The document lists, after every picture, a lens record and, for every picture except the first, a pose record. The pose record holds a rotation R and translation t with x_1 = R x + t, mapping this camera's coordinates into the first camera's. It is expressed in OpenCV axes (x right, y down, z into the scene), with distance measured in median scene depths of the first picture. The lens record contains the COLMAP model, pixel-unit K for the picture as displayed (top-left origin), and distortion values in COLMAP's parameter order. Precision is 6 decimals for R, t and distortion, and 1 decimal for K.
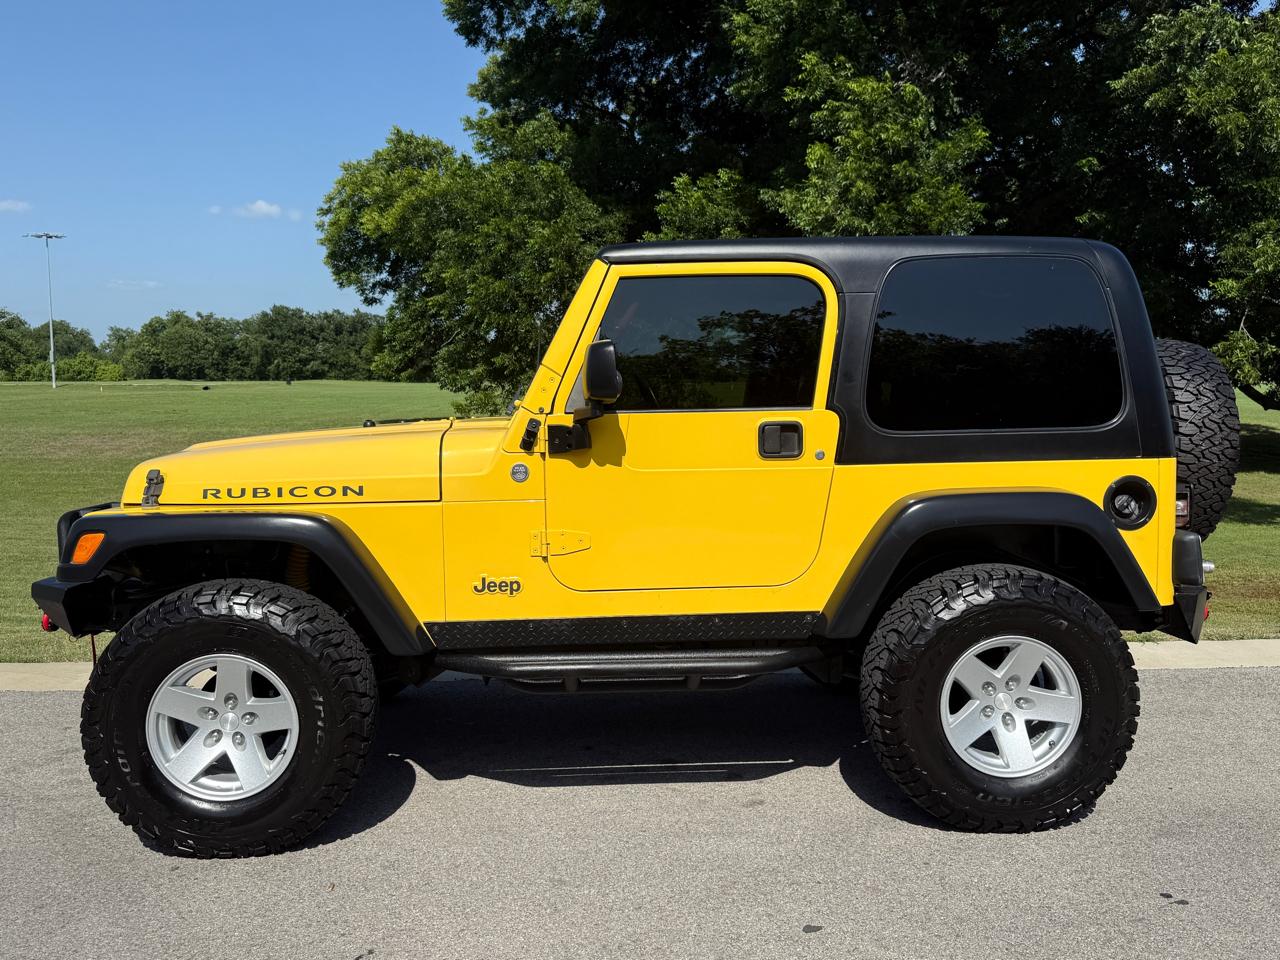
lens RADIAL K [[1060.6, 0, 644.6], [0, 1060.6, 474.7], [0, 0, 1]] dist [0.167462, -0.352555]
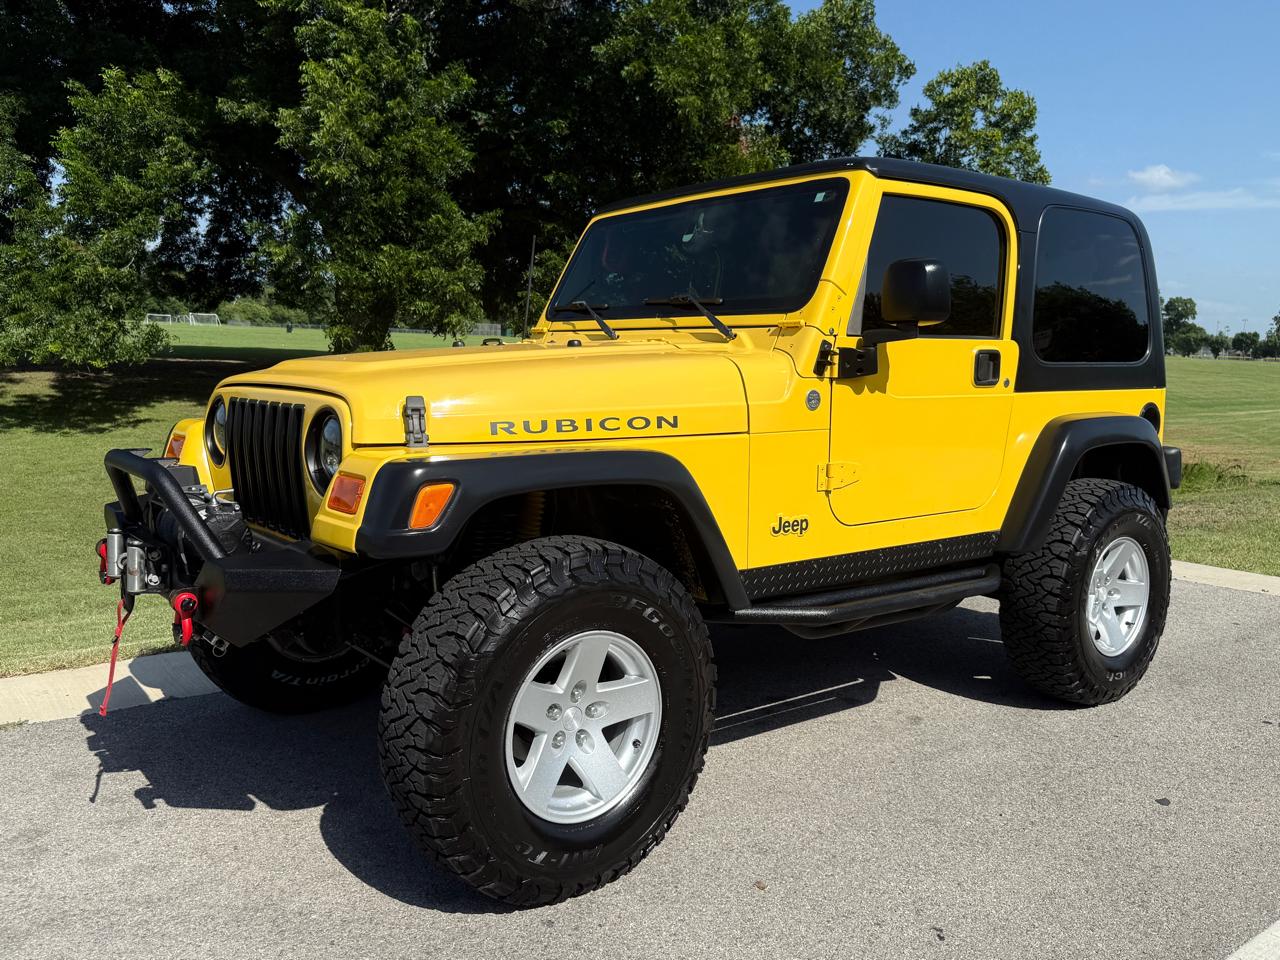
lens RADIAL K [[1060.6, 0, 644.6], [0, 1060.6, 474.7], [0, 0, 1]] dist [0.167462, -0.352555]
pose [[0.817324, -0.040654, 0.574742, -0.750920], [0.012664, 0.998534, 0.052620, 0.012181], [-0.576039, -0.035729, 0.816641, 0.333117]]
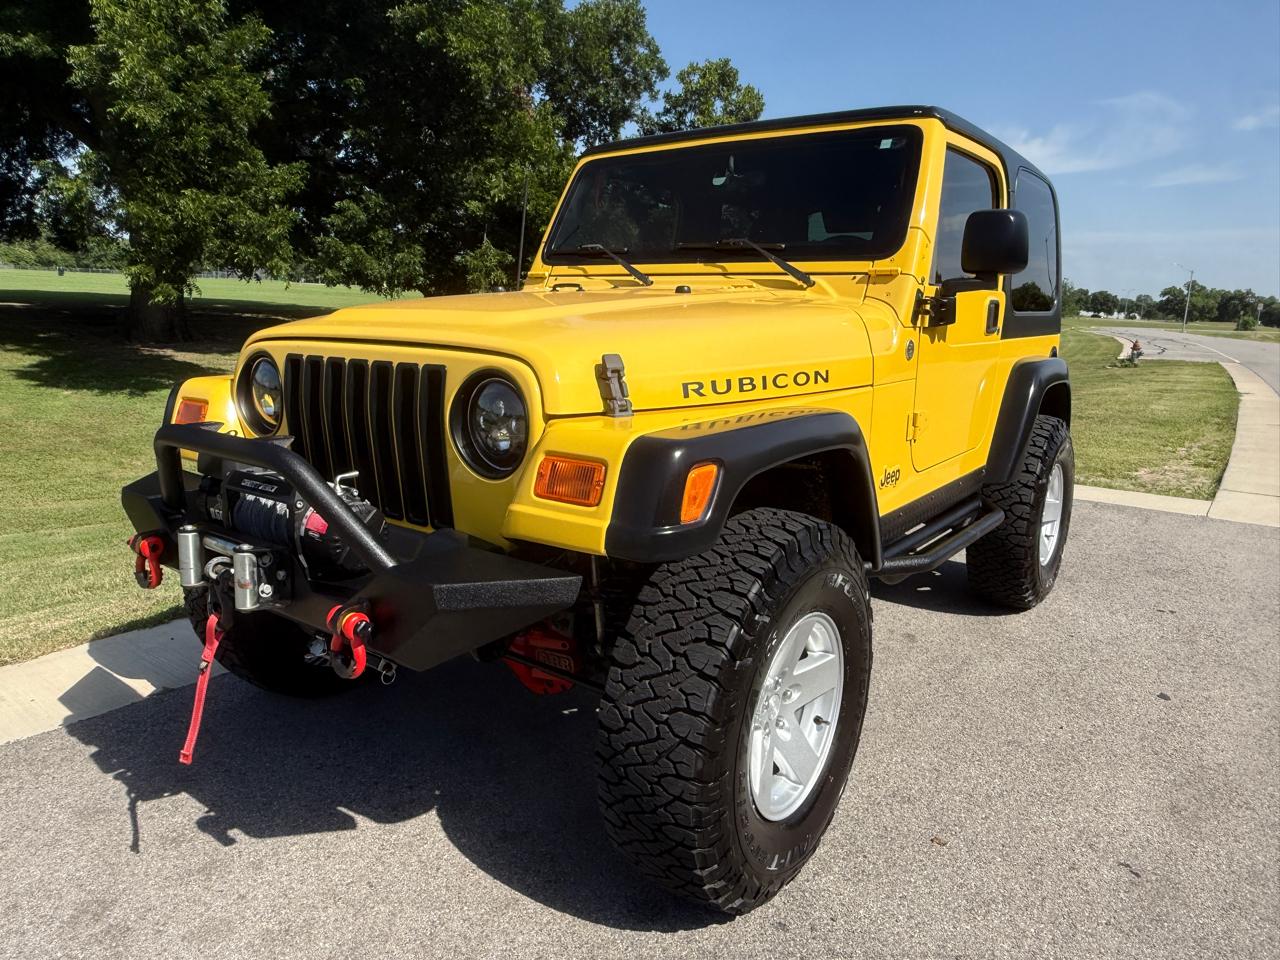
lens RADIAL K [[876.8, 0, 651.9], [0, 876.8, 485.2], [0, 0, 1]] dist [-0.002158, -0.000892]
pose [[0.632528, -0.132547, 0.763112, -0.828803], [0.020570, 0.987776, 0.154520, -0.007695], [-0.774264, -0.082041, 0.627523, 0.684311]]
